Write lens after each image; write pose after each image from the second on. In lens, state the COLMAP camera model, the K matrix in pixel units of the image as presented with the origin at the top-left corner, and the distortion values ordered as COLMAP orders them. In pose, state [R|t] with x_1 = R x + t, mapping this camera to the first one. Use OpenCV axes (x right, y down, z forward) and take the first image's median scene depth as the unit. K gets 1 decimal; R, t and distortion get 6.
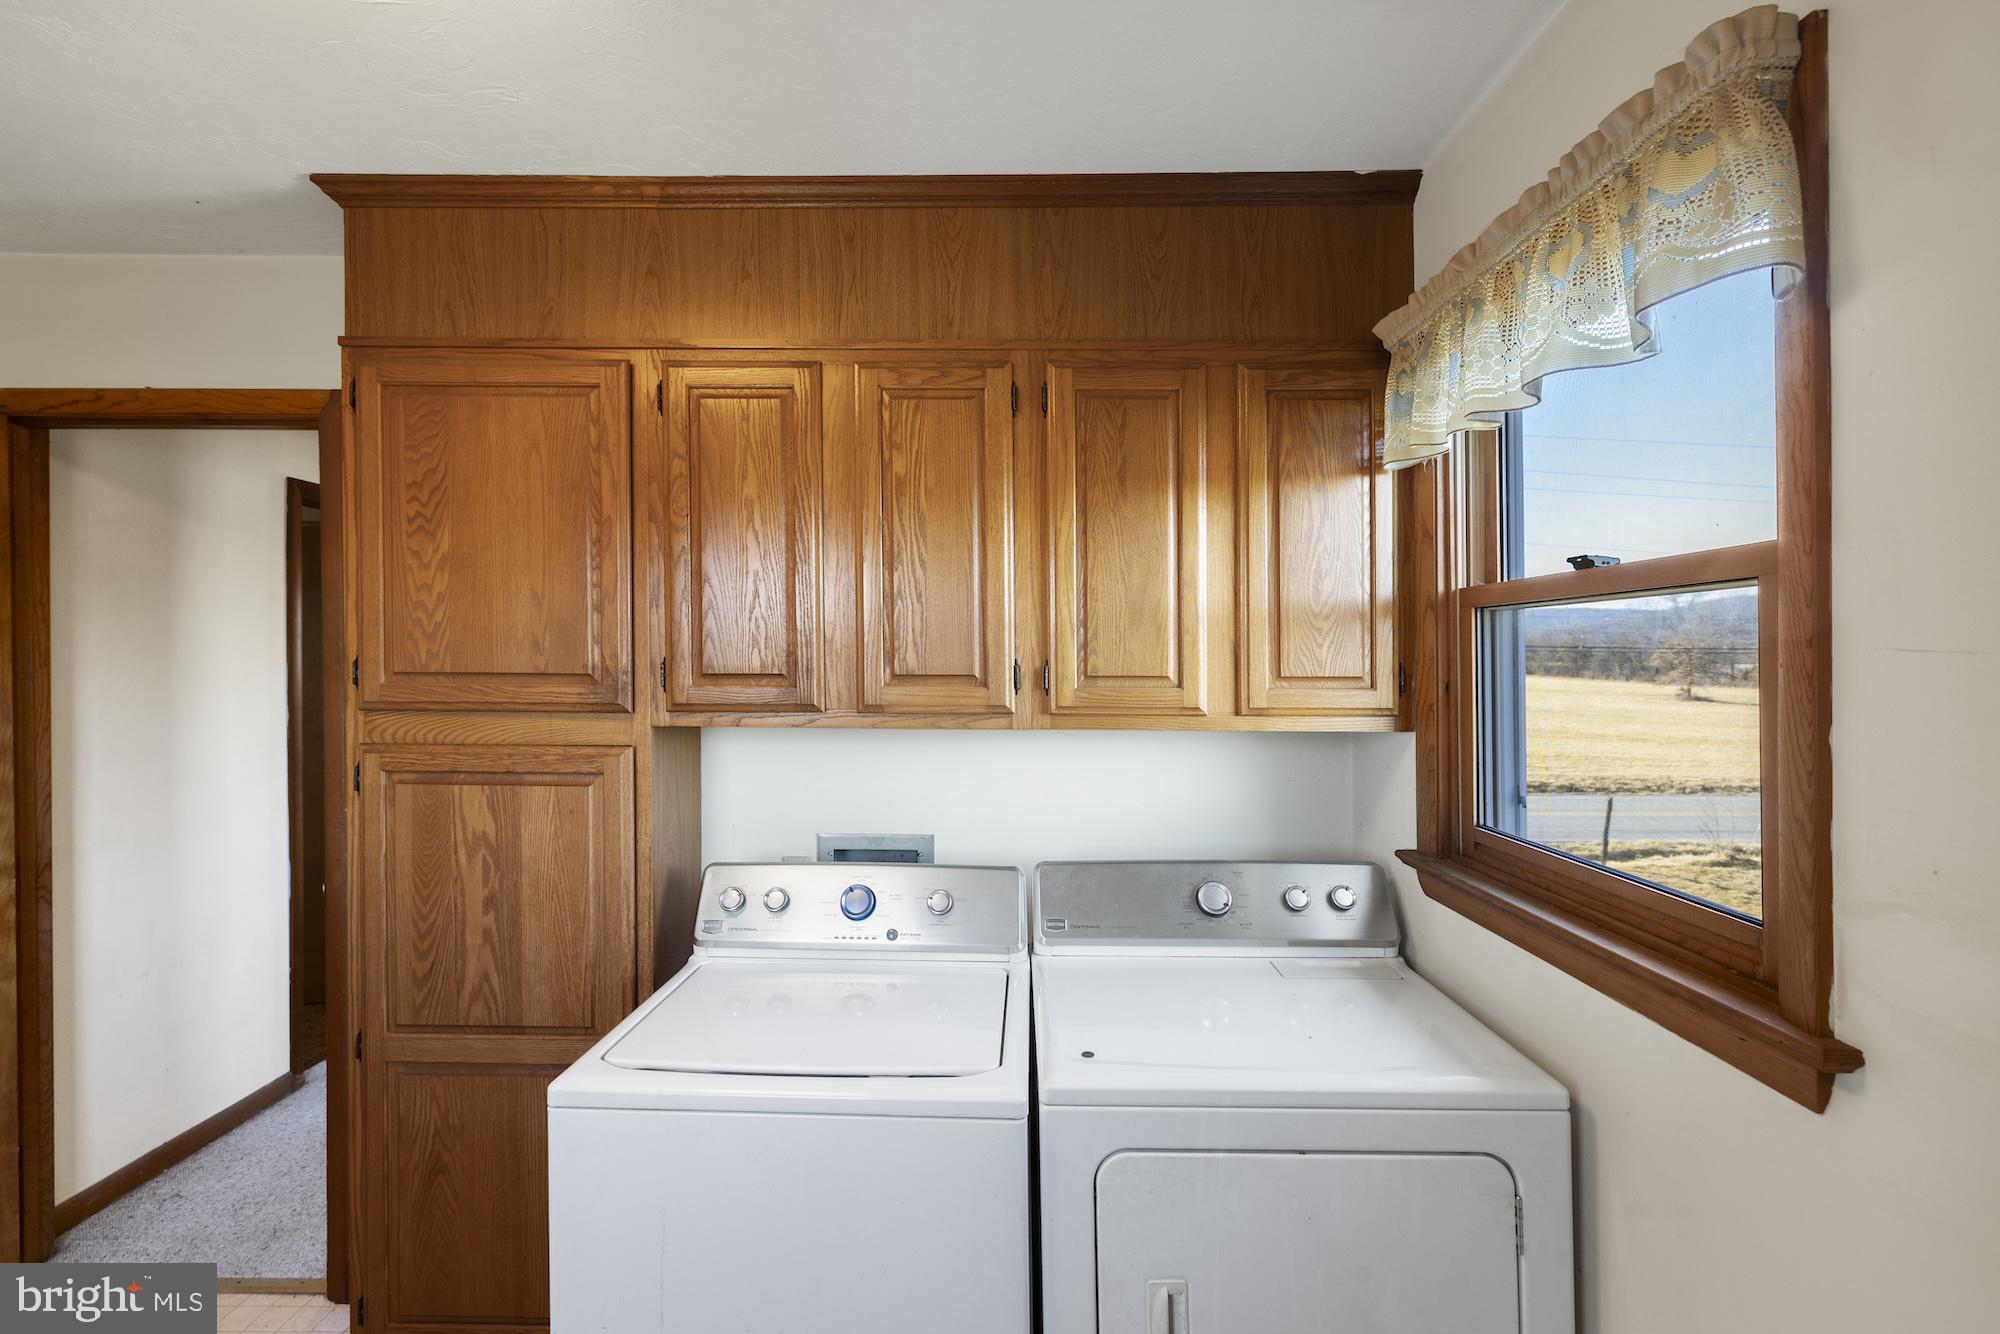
lens RADIAL K [[859.7, 0, 975.6], [0, 859.7, 640.6], [0, 0, 1]] dist [0.008435, -0.002087]
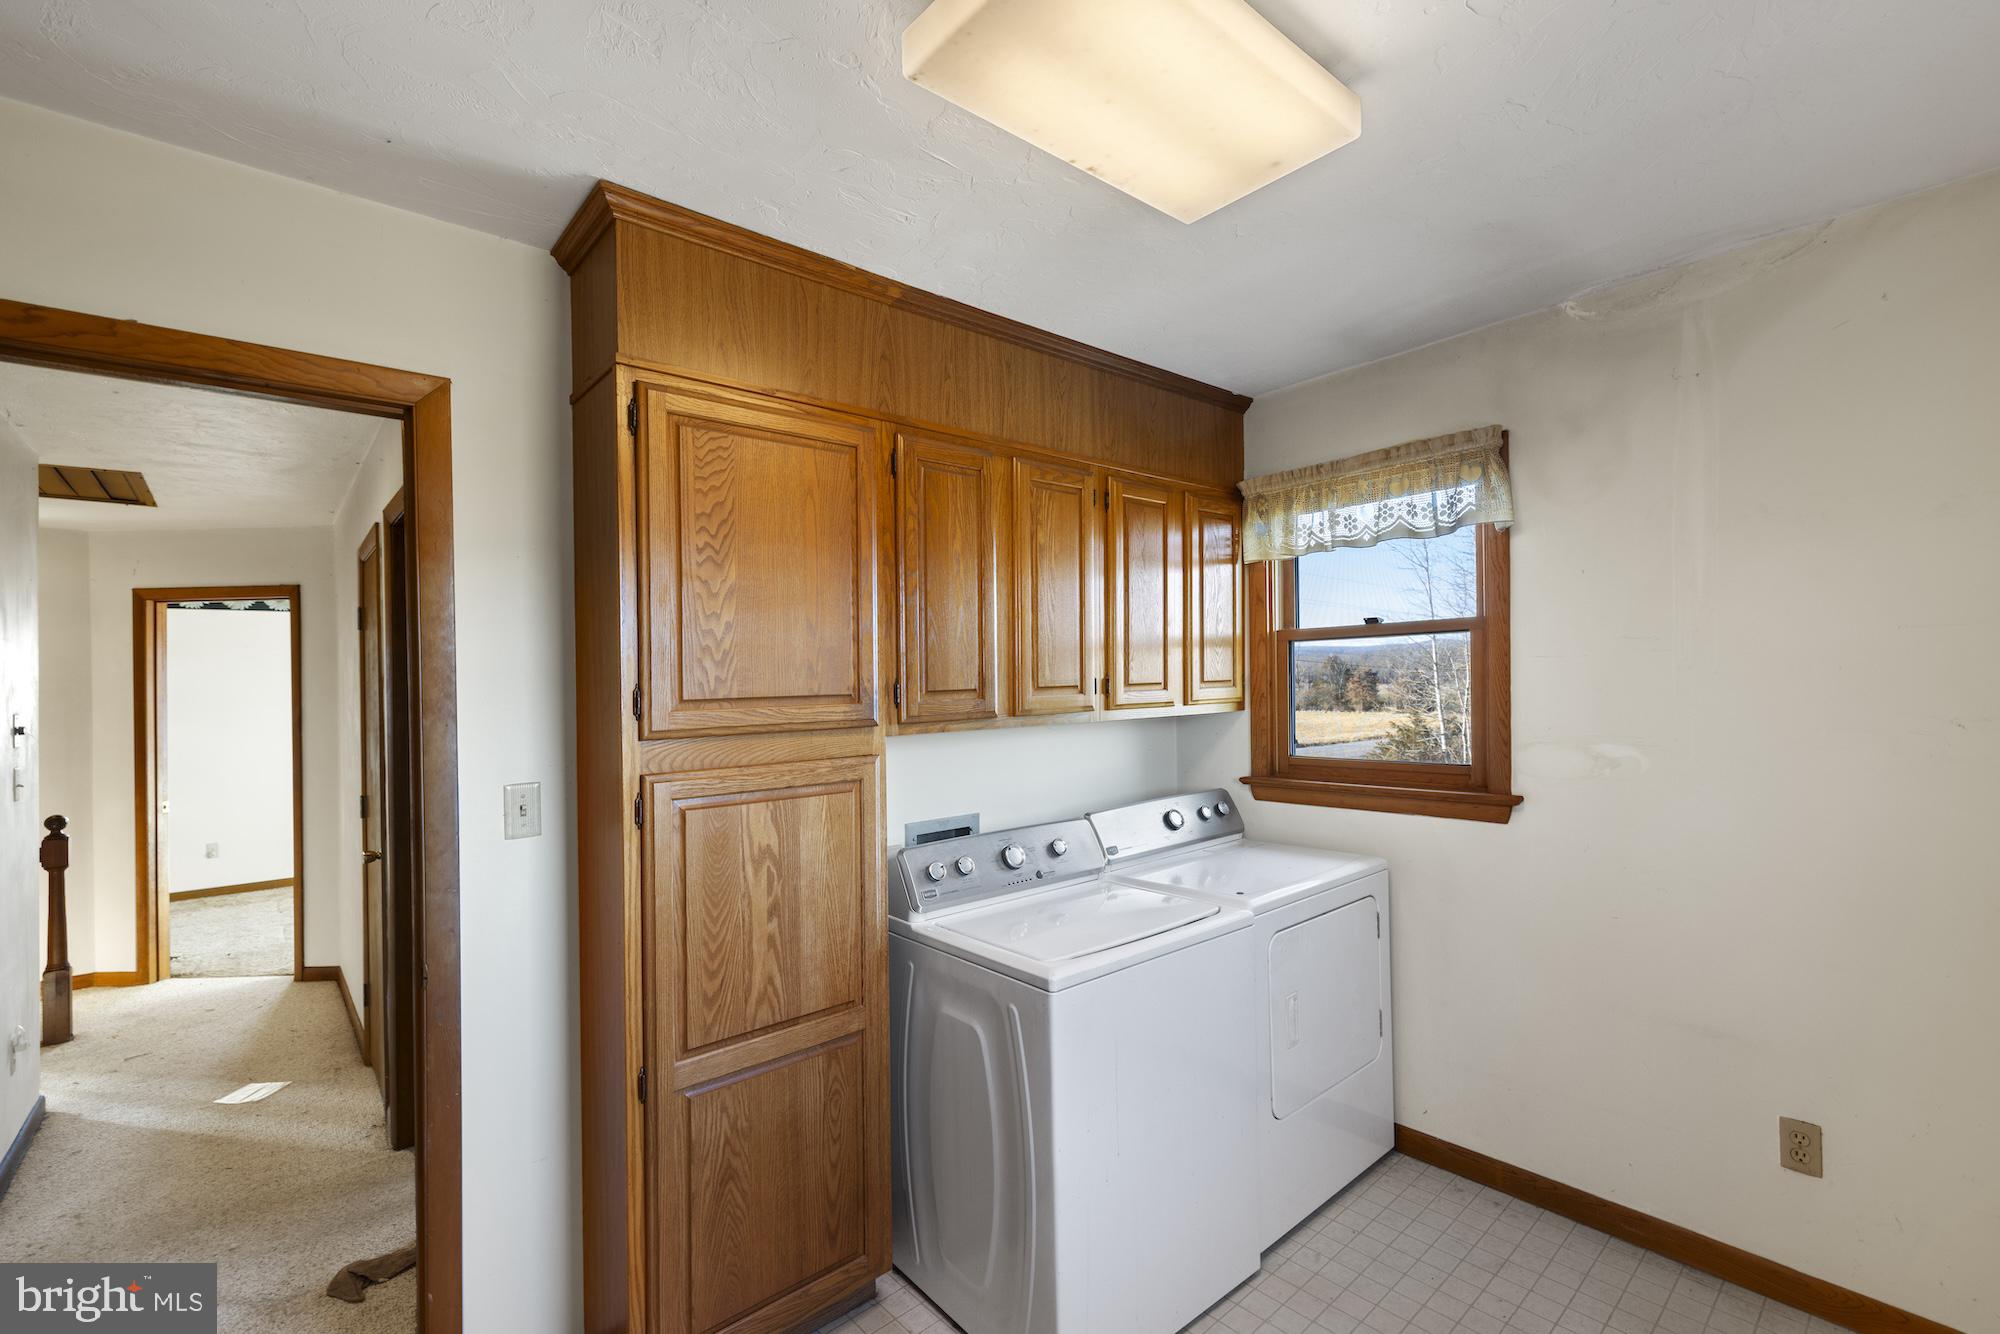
lens RADIAL K [[859.7, 0, 1000.9], [0, 859.7, 666.3], [0, 0, 1]] dist [0.008435, -0.002087]
pose [[0.747505, -0.015759, 0.664069, -1.060631], [0.017379, 0.999840, 0.004164, -0.000246], [-0.664029, 0.008428, 0.747659, 0.003242]]
